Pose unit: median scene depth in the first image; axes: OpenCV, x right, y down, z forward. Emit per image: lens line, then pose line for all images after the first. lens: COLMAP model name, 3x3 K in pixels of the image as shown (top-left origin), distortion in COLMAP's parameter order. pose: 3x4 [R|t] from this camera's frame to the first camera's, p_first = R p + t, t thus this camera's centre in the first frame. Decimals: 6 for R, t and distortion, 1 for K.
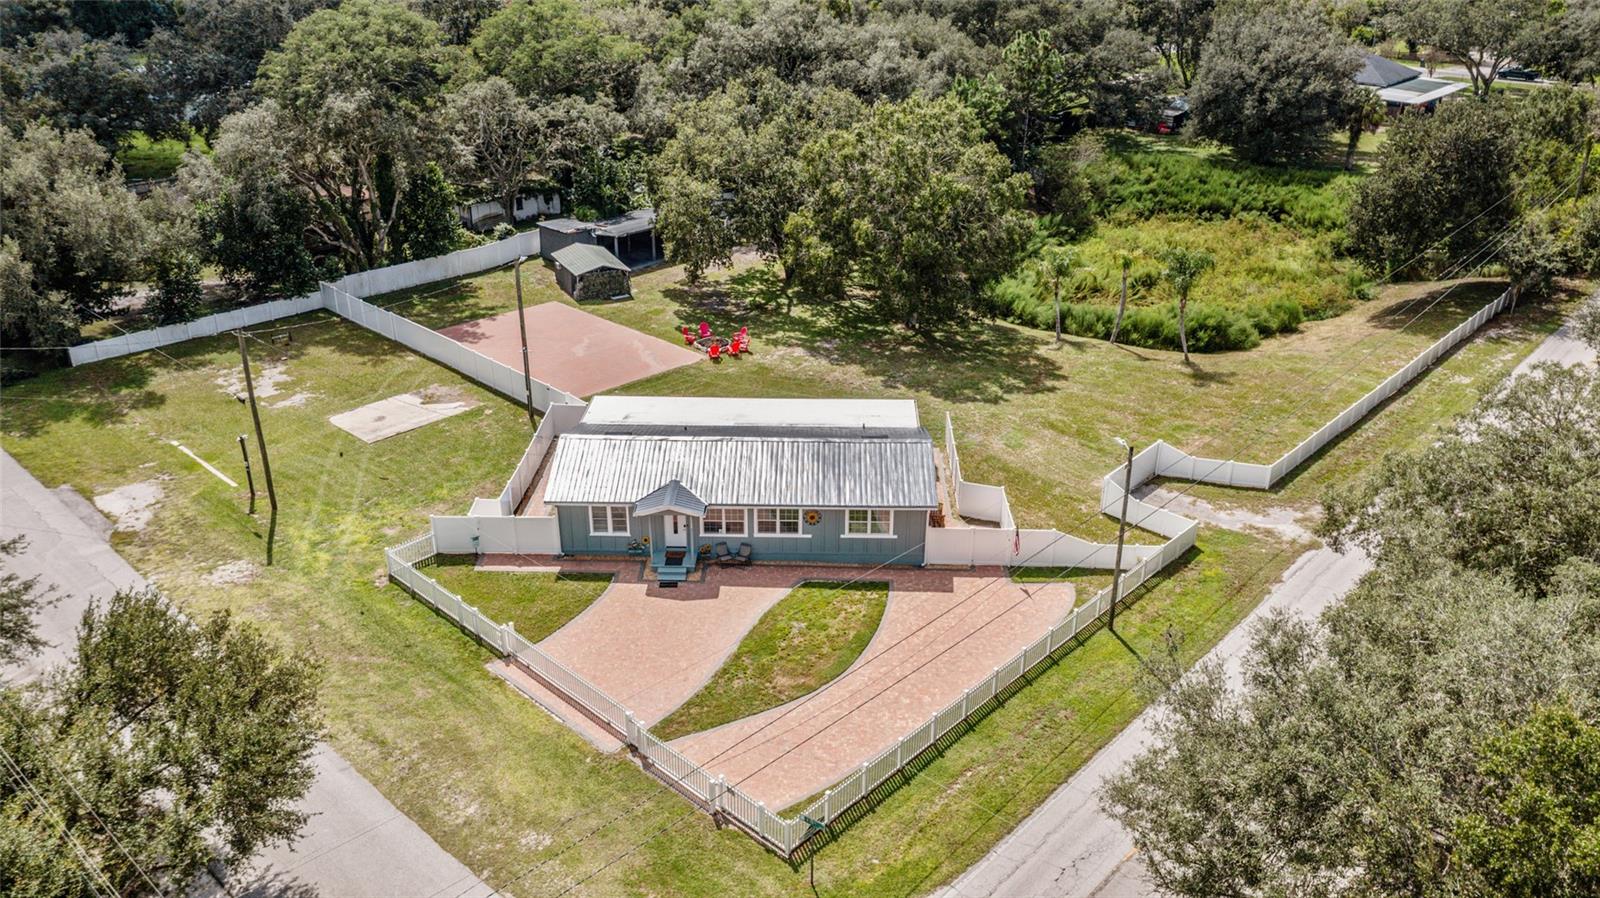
lens RADIAL K [[1267.8, 0, 790.5], [0, 1267.8, 447.0], [0, 0, 1]] dist [-0.015473, 0.013671]
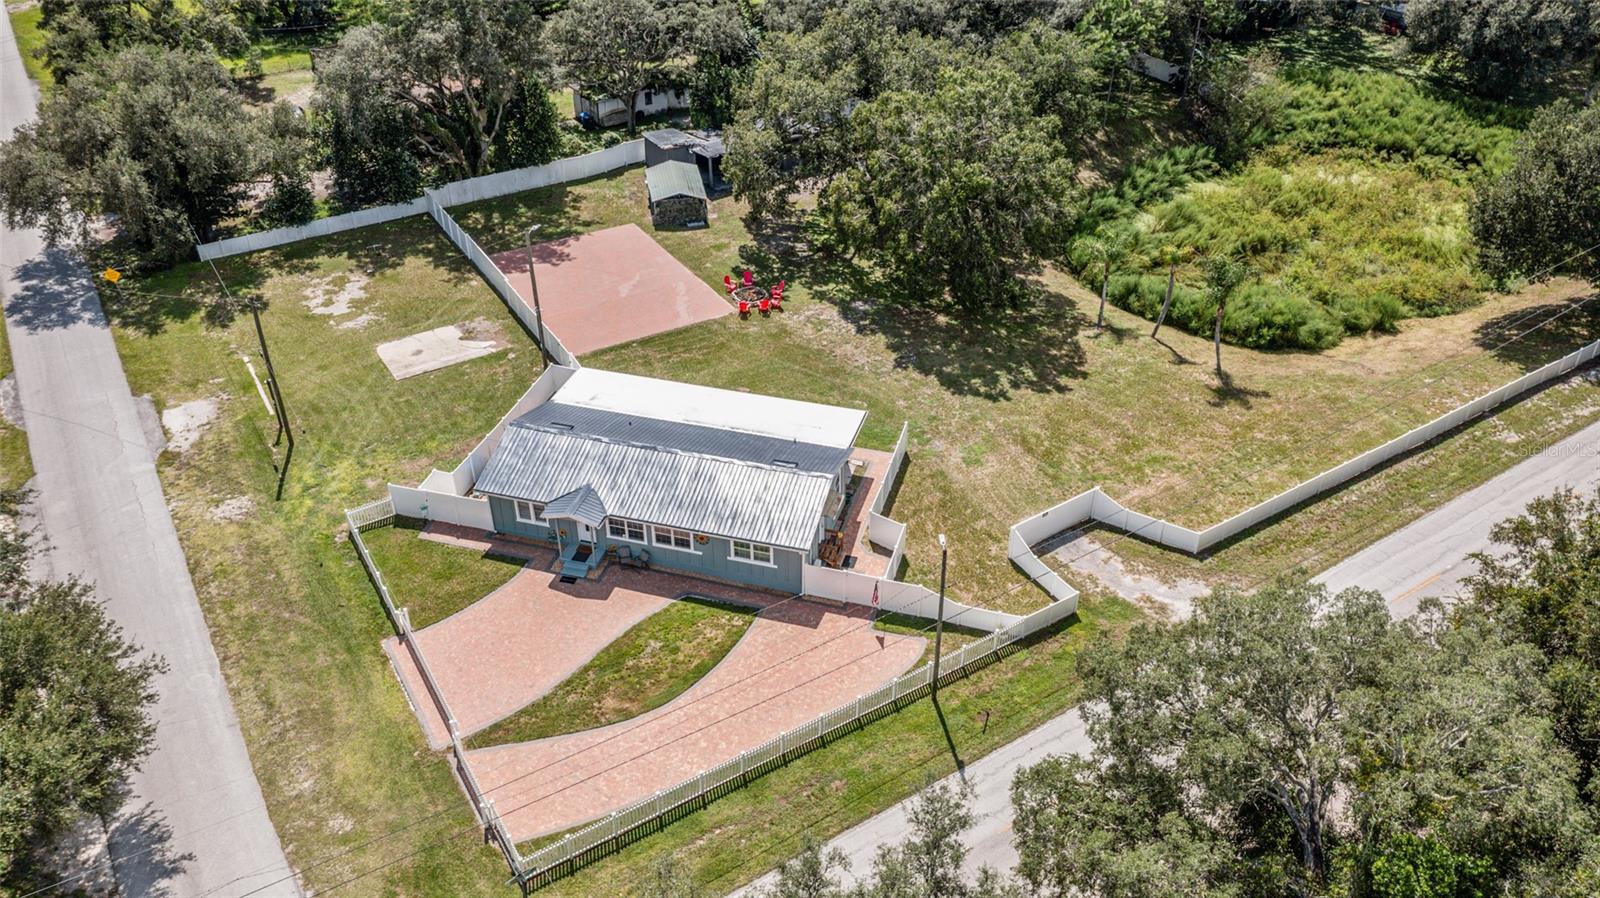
lens RADIAL K [[1267.8, 0, 797.0], [0, 1267.8, 446.0], [0, 0, 1]] dist [-0.015473, 0.013671]
pose [[0.966769, 0.138077, -0.215156, 0.267273], [-0.098678, 0.977924, 0.184193, -0.192483], [0.235839, -0.156841, 0.959052, -0.005275]]
